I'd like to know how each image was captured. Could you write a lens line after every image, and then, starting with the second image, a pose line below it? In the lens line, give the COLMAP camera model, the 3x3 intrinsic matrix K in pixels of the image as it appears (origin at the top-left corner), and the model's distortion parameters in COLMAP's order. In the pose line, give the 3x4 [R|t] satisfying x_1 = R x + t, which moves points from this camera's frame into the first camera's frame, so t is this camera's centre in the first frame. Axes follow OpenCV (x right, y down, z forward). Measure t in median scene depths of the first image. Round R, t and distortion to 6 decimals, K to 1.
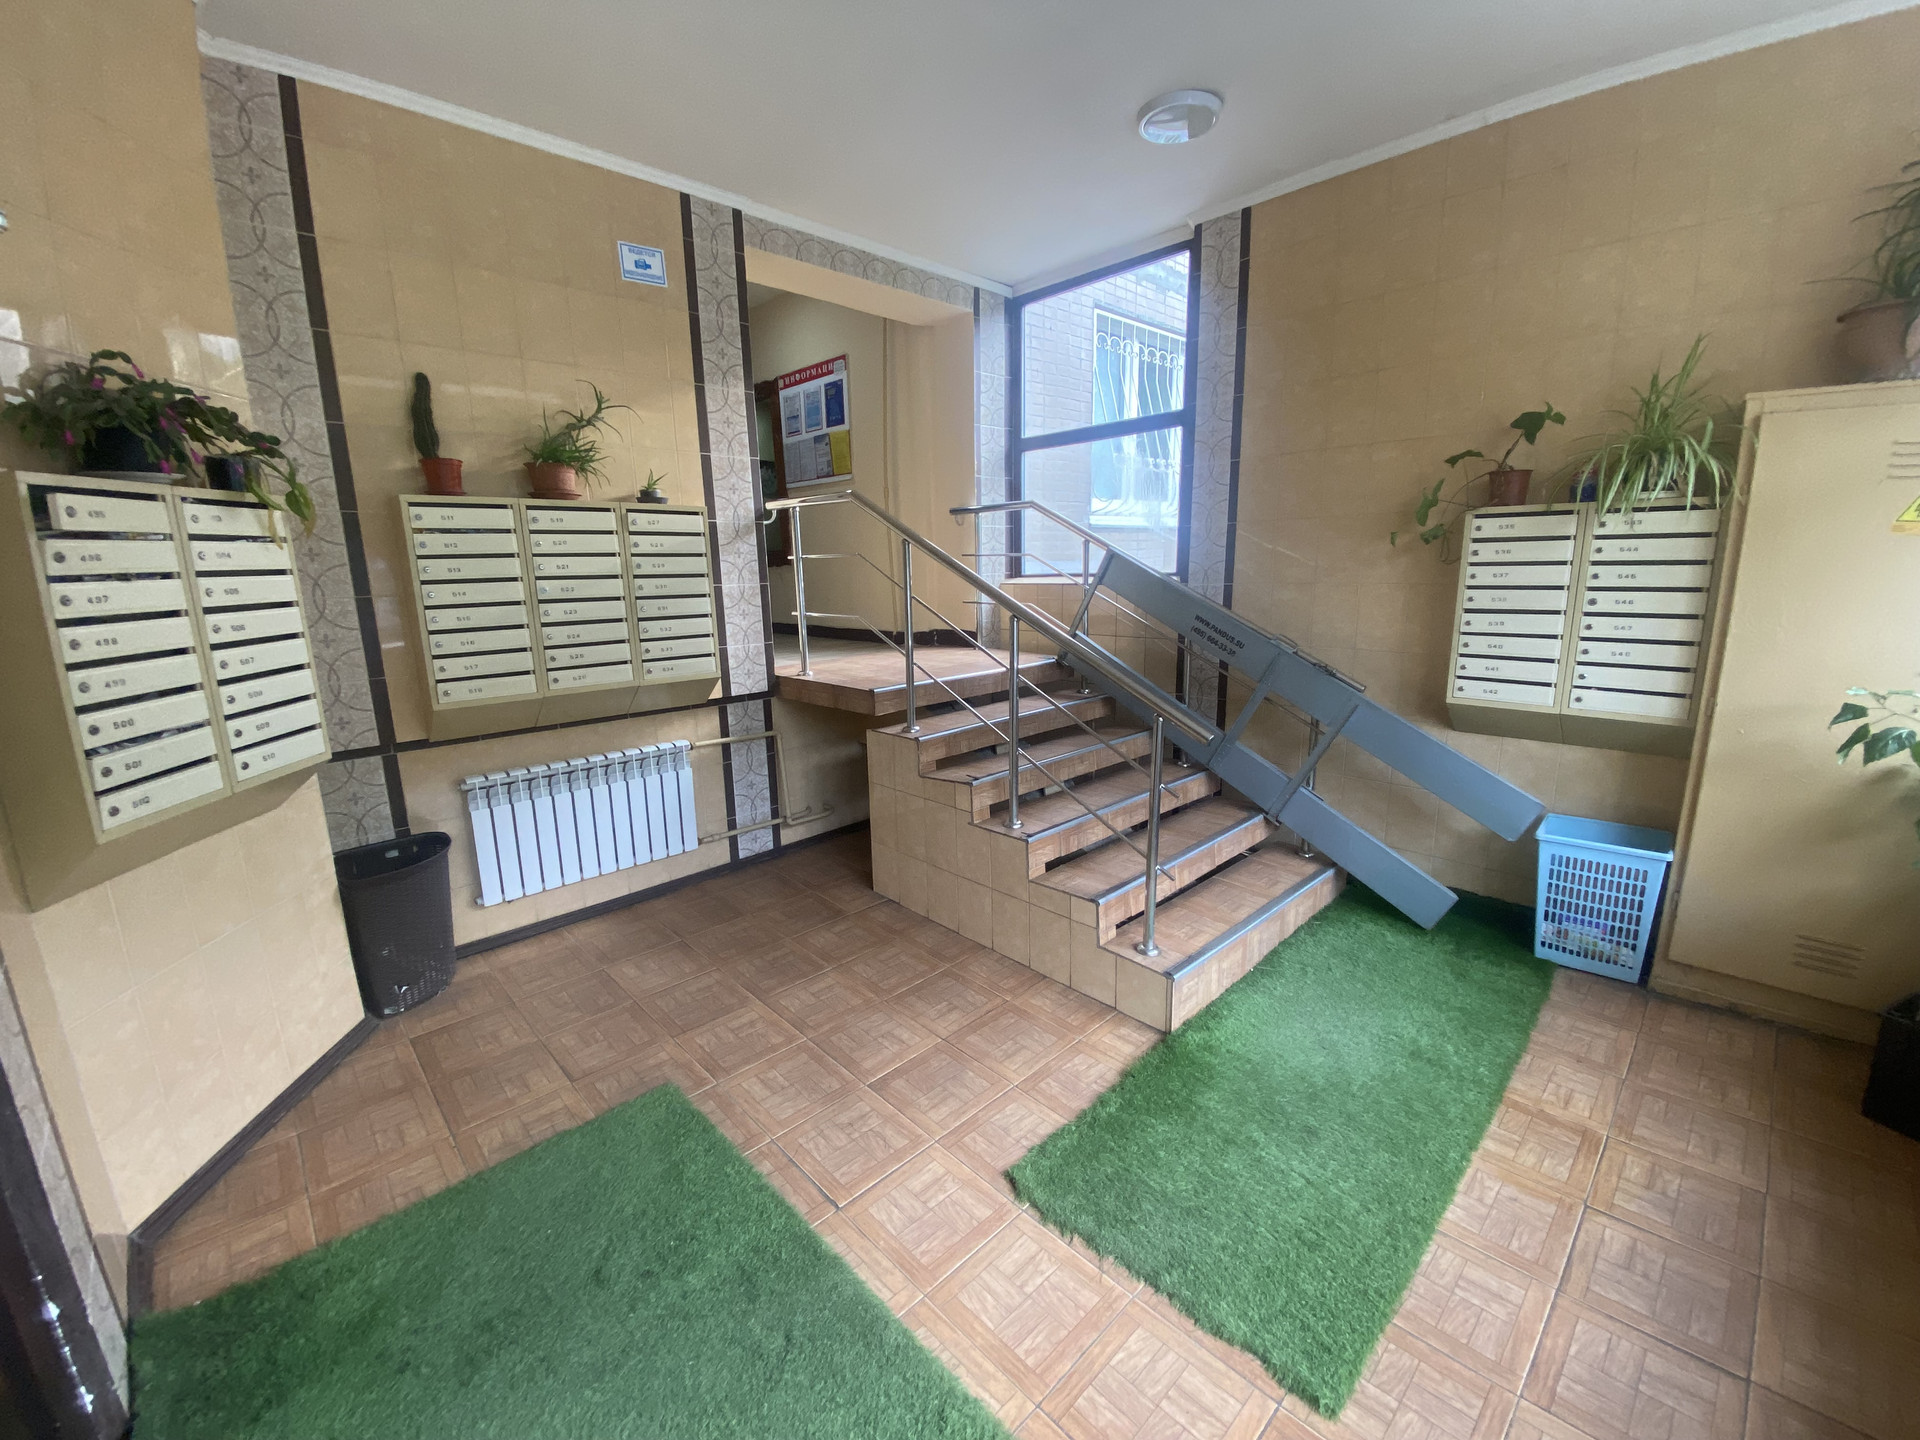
lens RADIAL K [[773.3, 0, 960.4], [0, 773.3, 722.1], [0, 0, 1]] dist [0.024106, -0.021859]
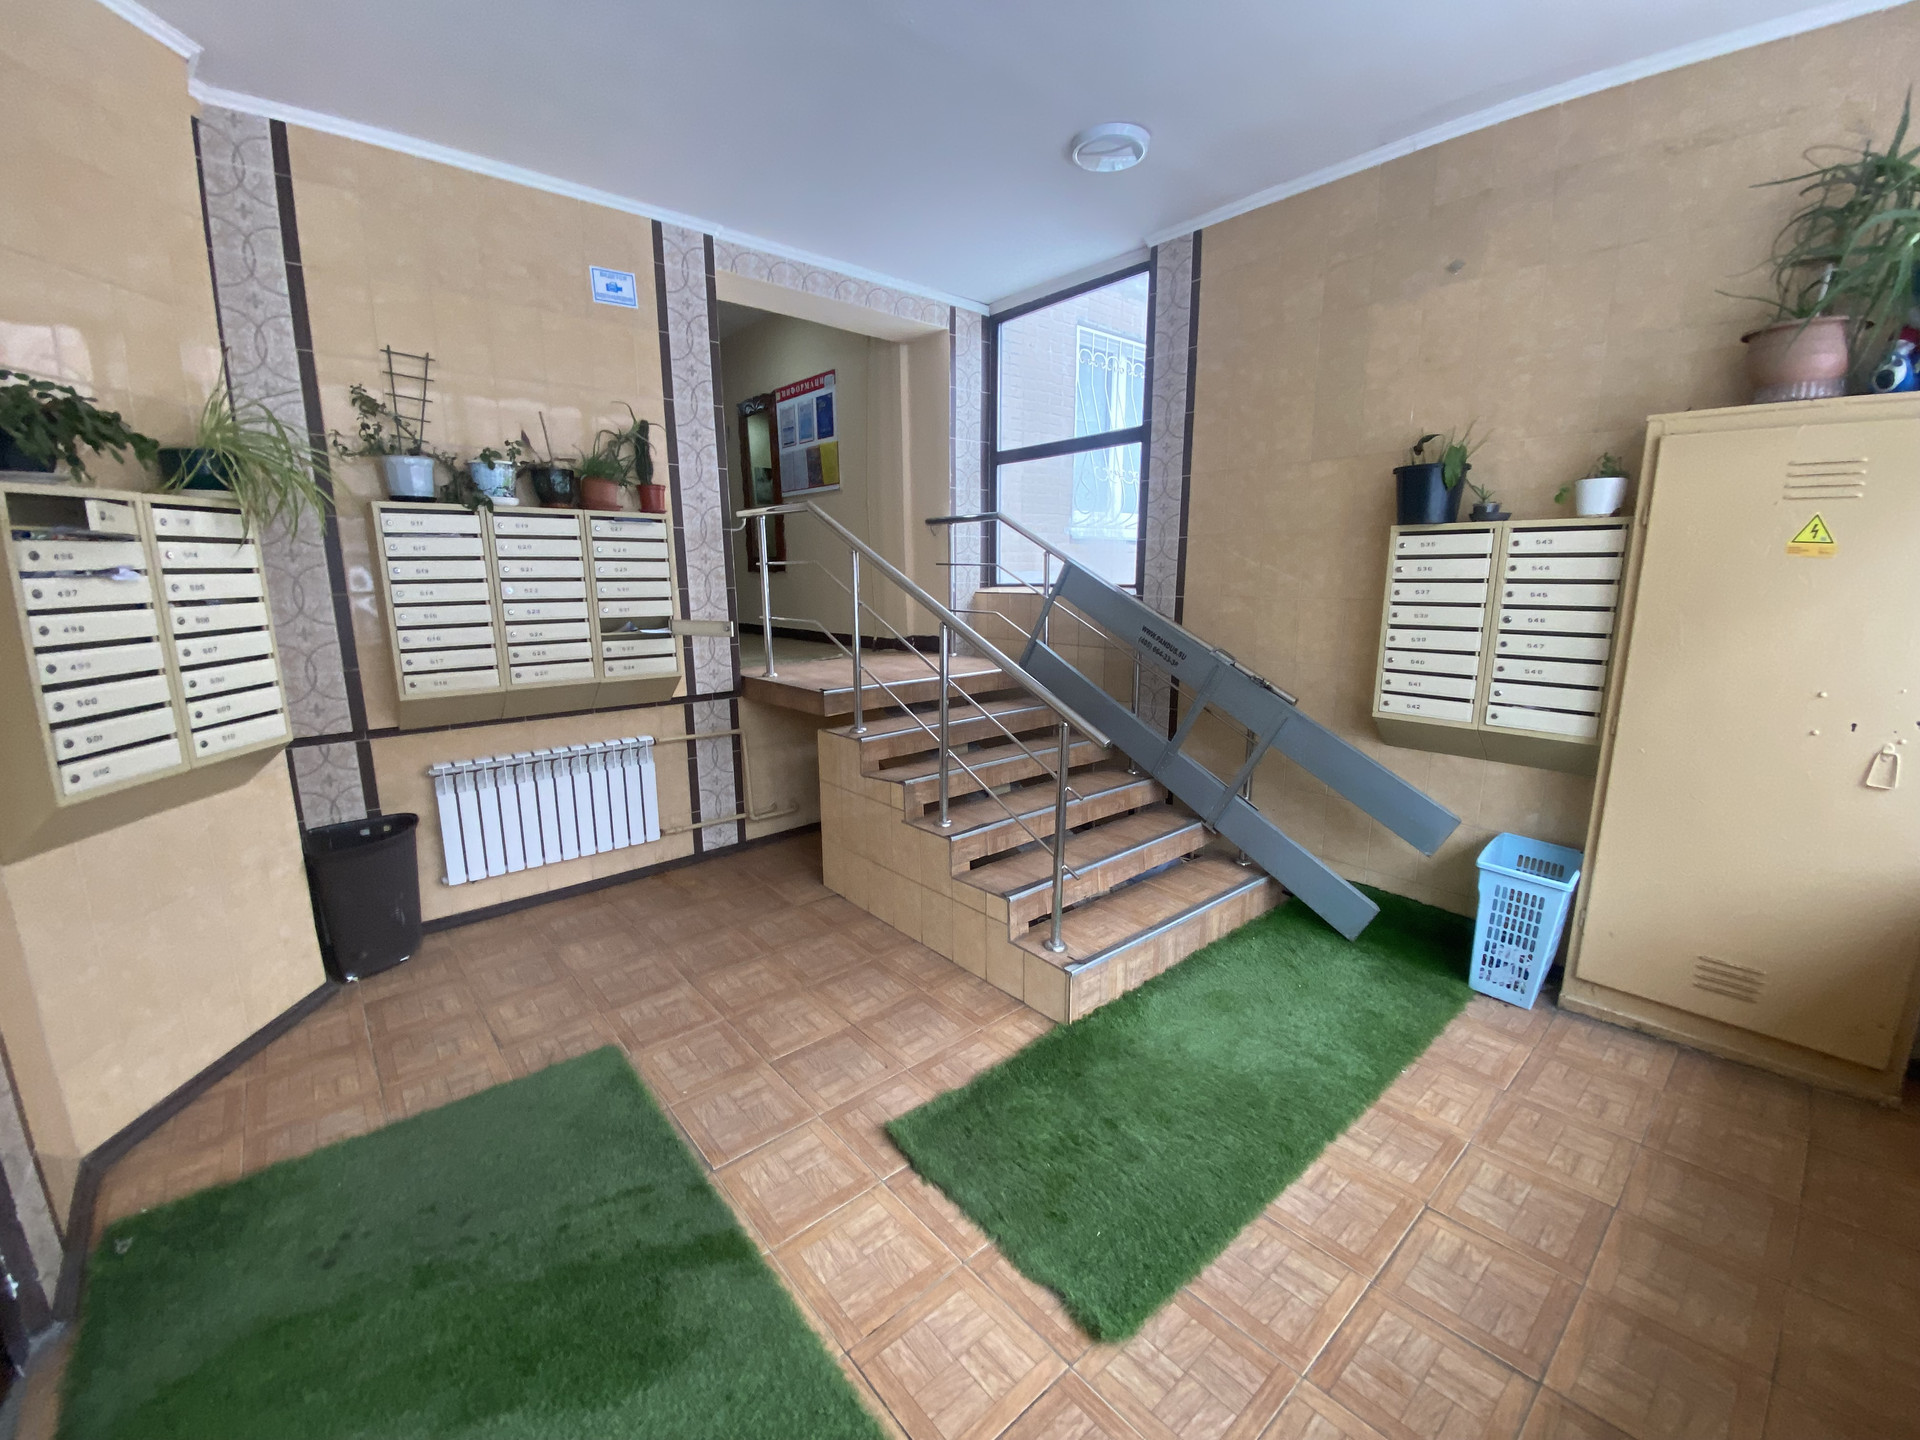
lens RADIAL K [[773.3, 0, 960.4], [0, 773.3, 722.1], [0, 0, 1]] dist [0.024106, -0.021859]
pose [[0.998625, 0.024506, -0.046335, 0.143068], [-0.024982, 0.999641, -0.009729, 0.005983], [0.046079, 0.010873, 0.998879, -0.040132]]
